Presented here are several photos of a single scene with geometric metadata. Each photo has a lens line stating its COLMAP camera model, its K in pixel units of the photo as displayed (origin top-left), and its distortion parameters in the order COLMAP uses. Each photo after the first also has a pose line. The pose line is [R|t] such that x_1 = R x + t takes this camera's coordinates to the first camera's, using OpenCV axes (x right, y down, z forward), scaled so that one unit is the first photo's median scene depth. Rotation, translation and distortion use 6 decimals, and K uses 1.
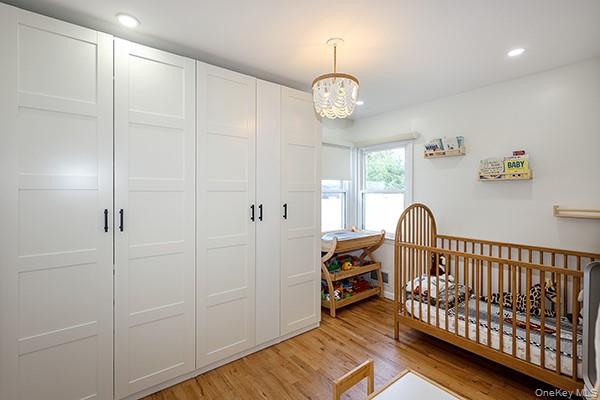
lens RADIAL K [[278.6, 0, 299.6], [0, 278.6, 191.7], [0, 0, 1]] dist [-0.000502, -0.000068]
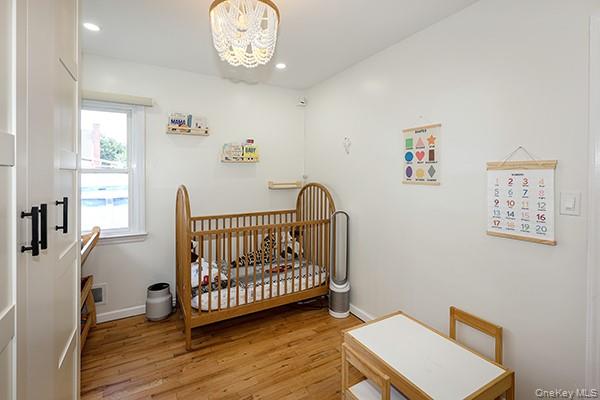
lens RADIAL K [[276.0, 0, 299.2], [0, 276.0, 174.6], [0, 0, 1]] dist [-0.000415, 0.000117]
pose [[0.157756, -0.005288, 0.987464, -0.418517], [-0.000102, 0.999986, 0.005372, 0.006792], [-0.987478, -0.000948, 0.157753, 0.577695]]
